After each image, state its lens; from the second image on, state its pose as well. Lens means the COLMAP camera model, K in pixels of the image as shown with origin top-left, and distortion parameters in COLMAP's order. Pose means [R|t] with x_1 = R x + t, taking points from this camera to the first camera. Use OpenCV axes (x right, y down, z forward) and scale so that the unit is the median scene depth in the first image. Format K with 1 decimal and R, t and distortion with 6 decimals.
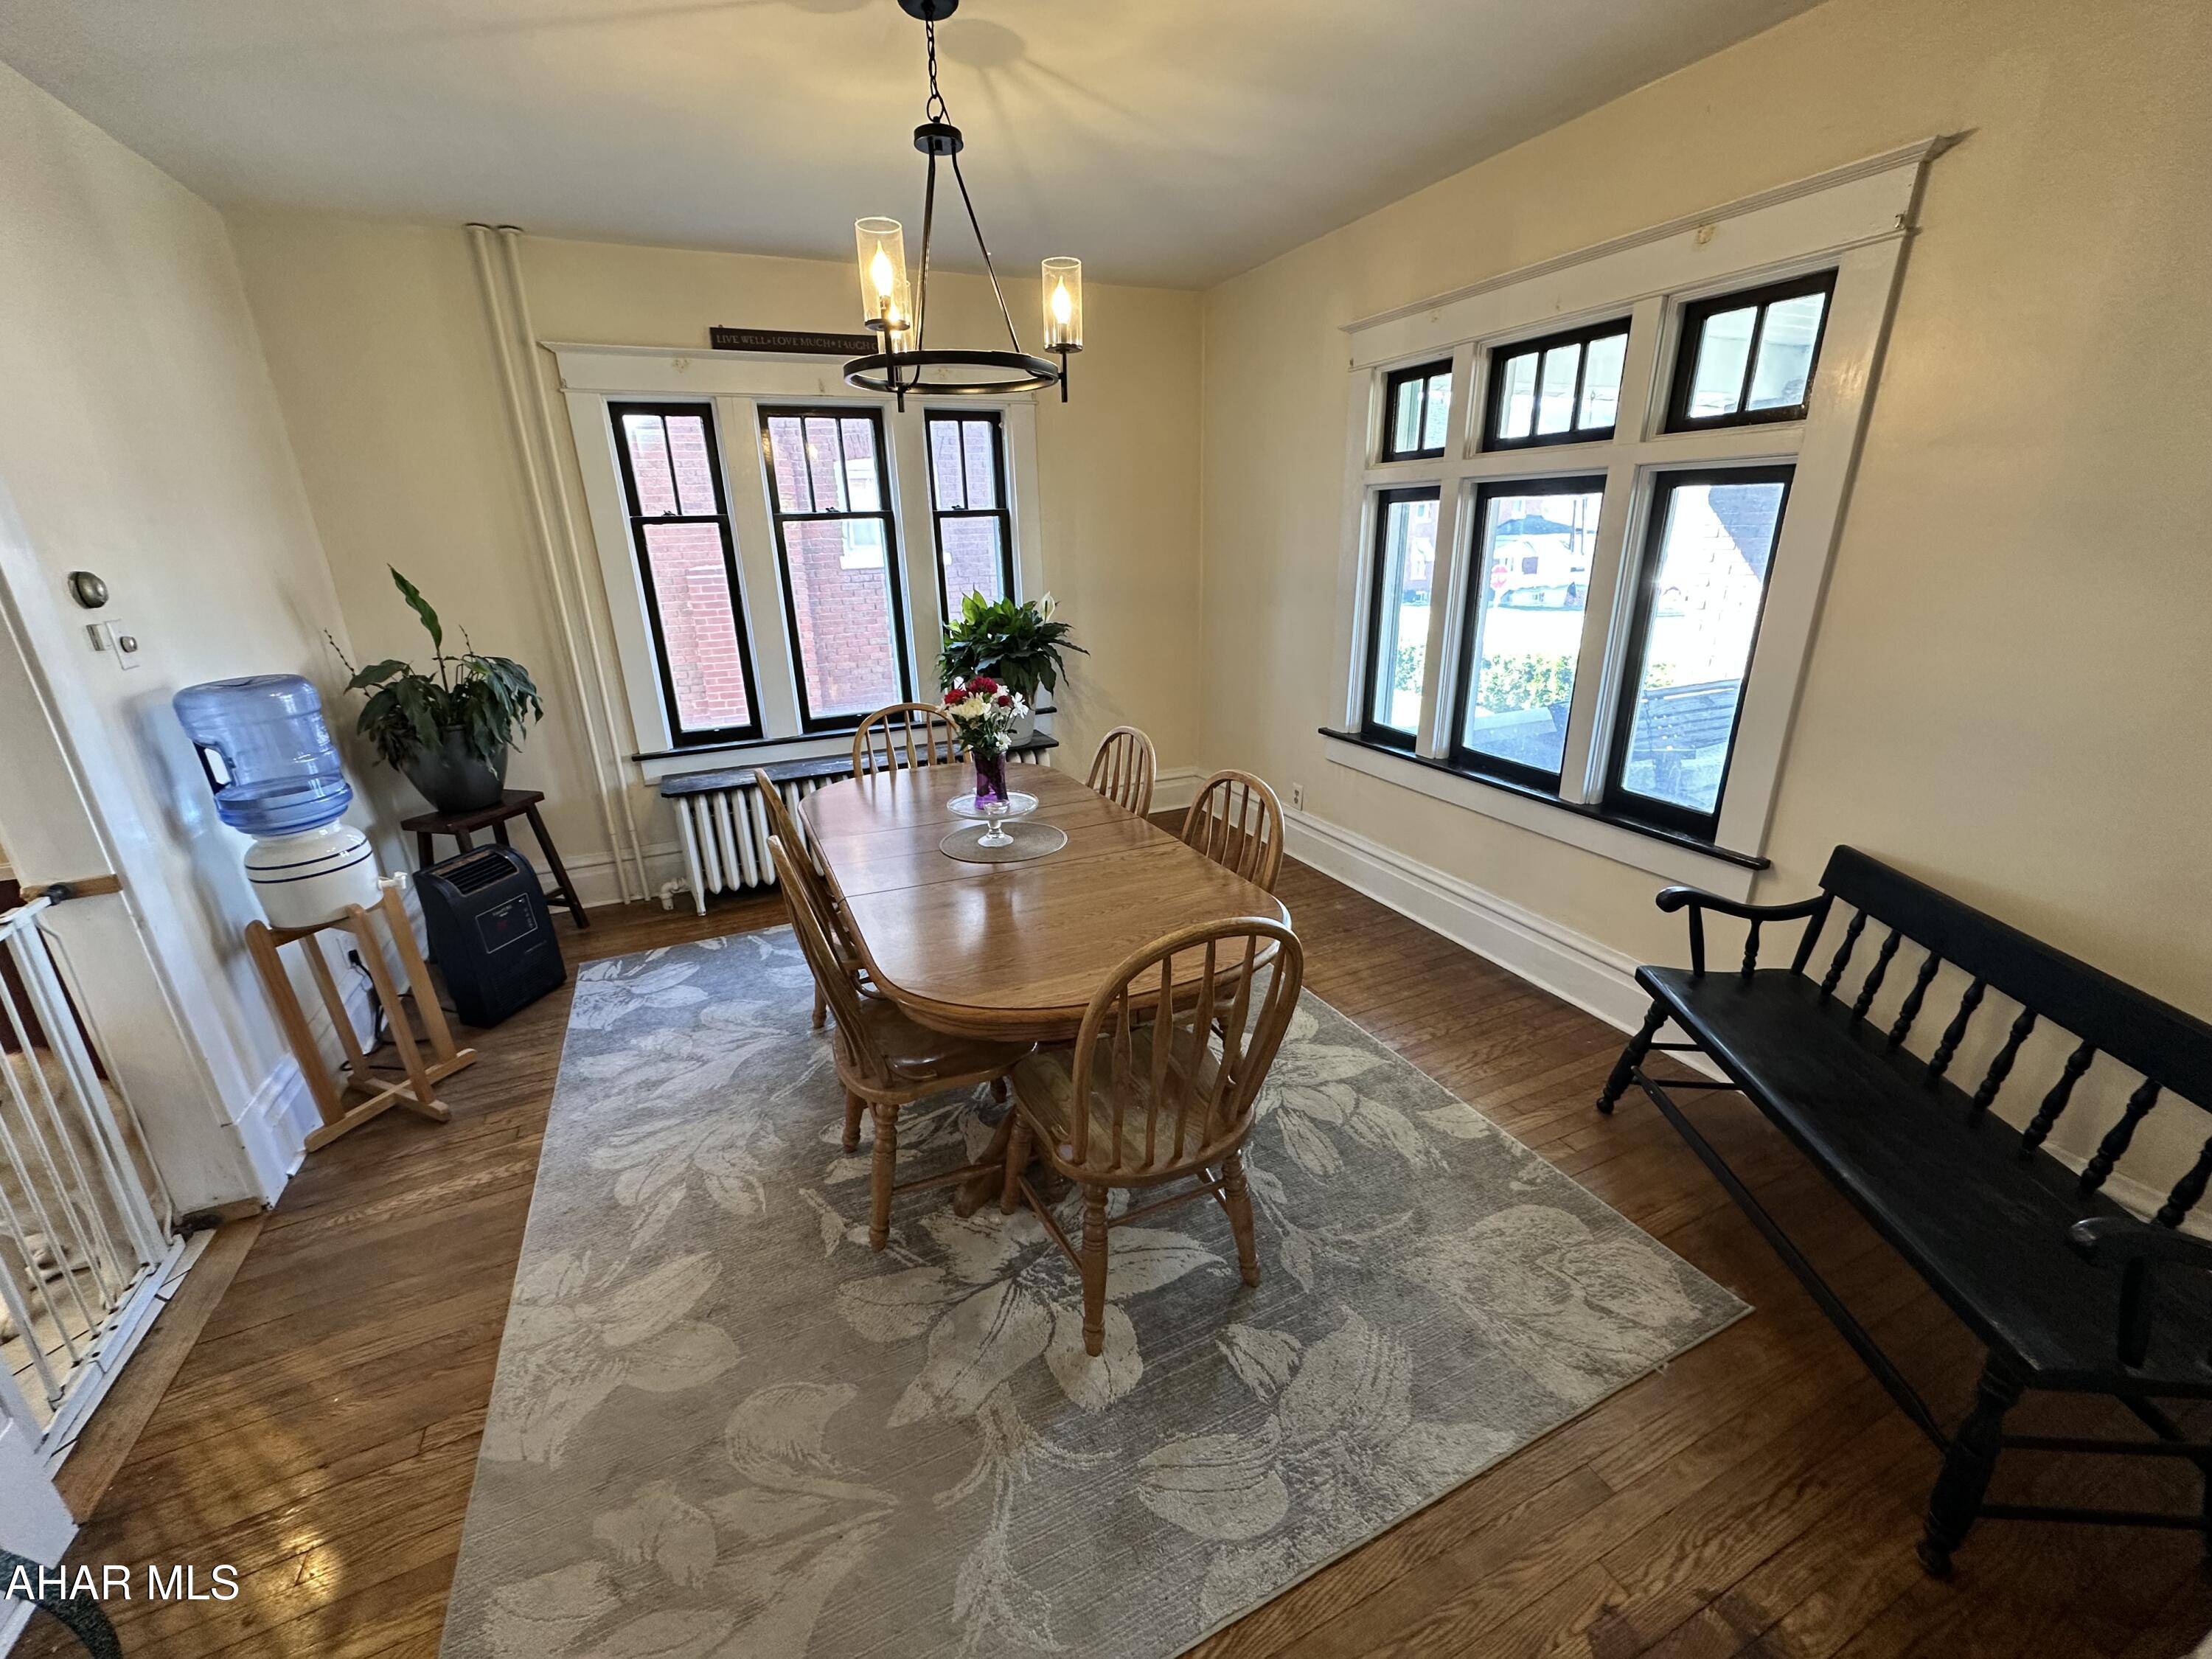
lens RADIAL K [[879.0, 0, 1106.4], [0, 879.0, 819.2], [0, 0, 1]] dist [-0.003298, 0.000448]
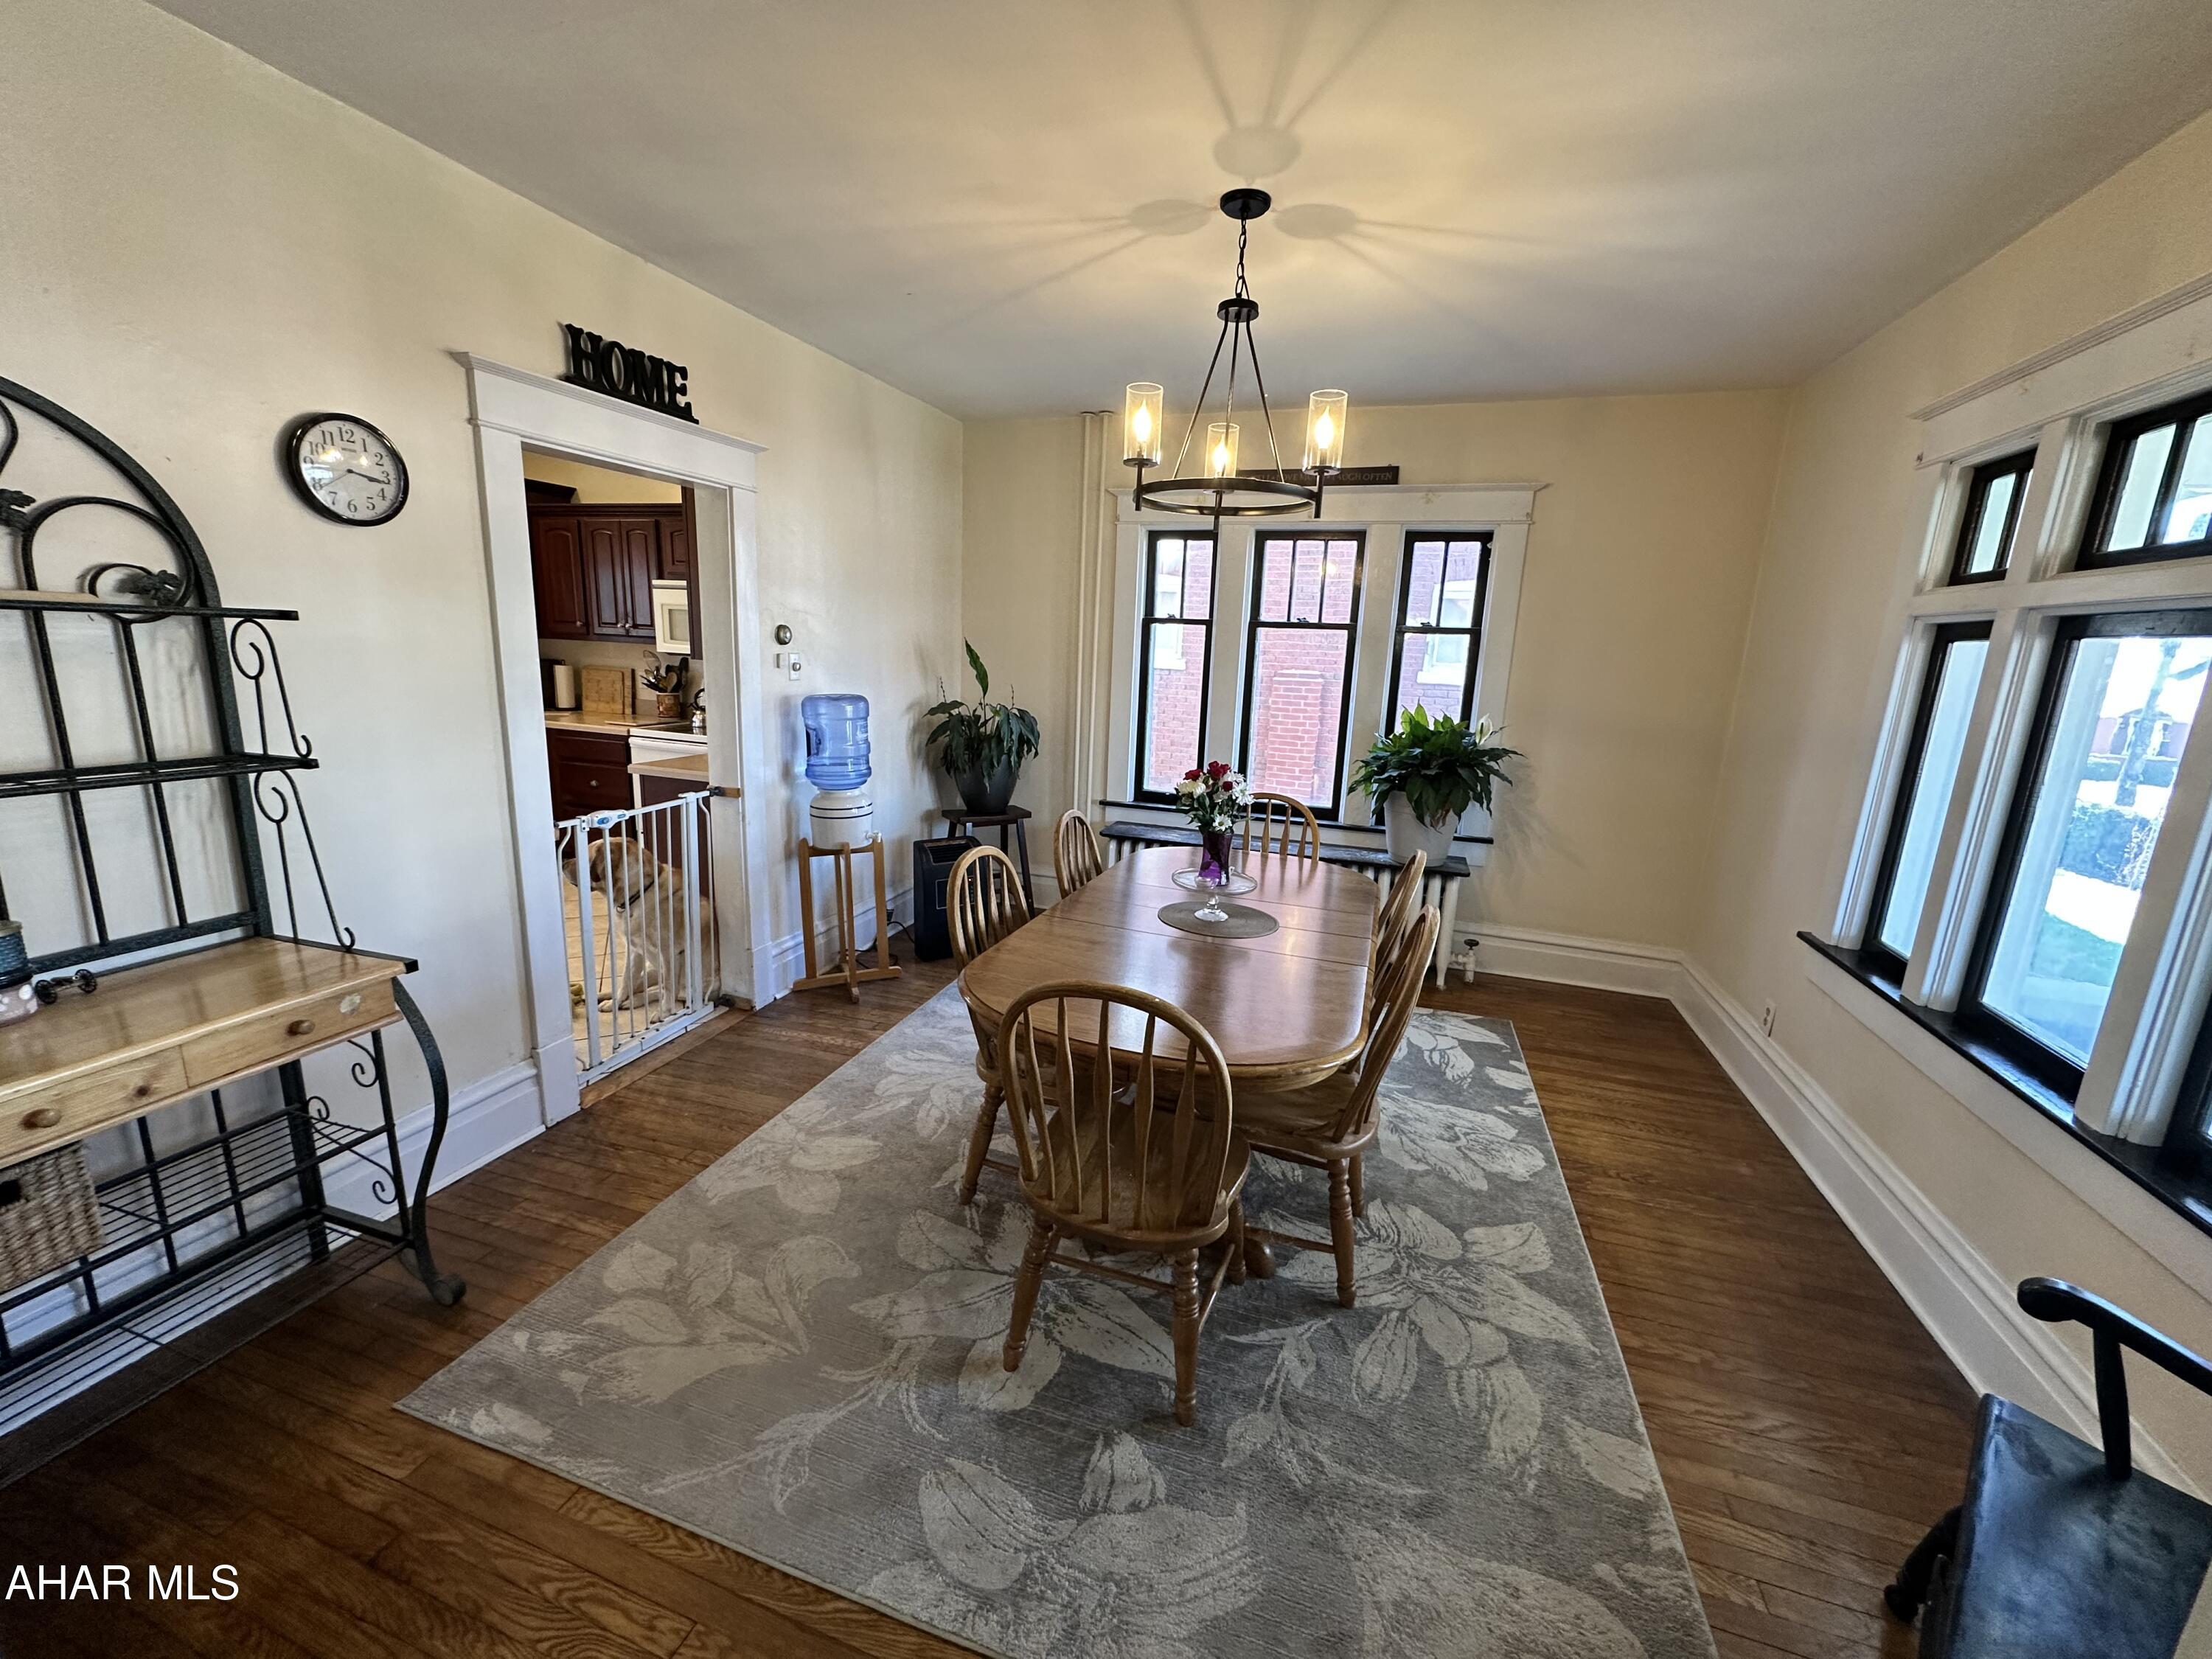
lens RADIAL K [[879.0, 0, 1103.4], [0, 879.0, 819.2], [0, 0, 1]] dist [-0.003298, 0.000448]
pose [[0.731989, 0.191414, -0.653875, 0.455113], [-0.272850, 0.961760, -0.023902, -0.027249], [0.624296, 0.195906, 0.756225, 0.096662]]
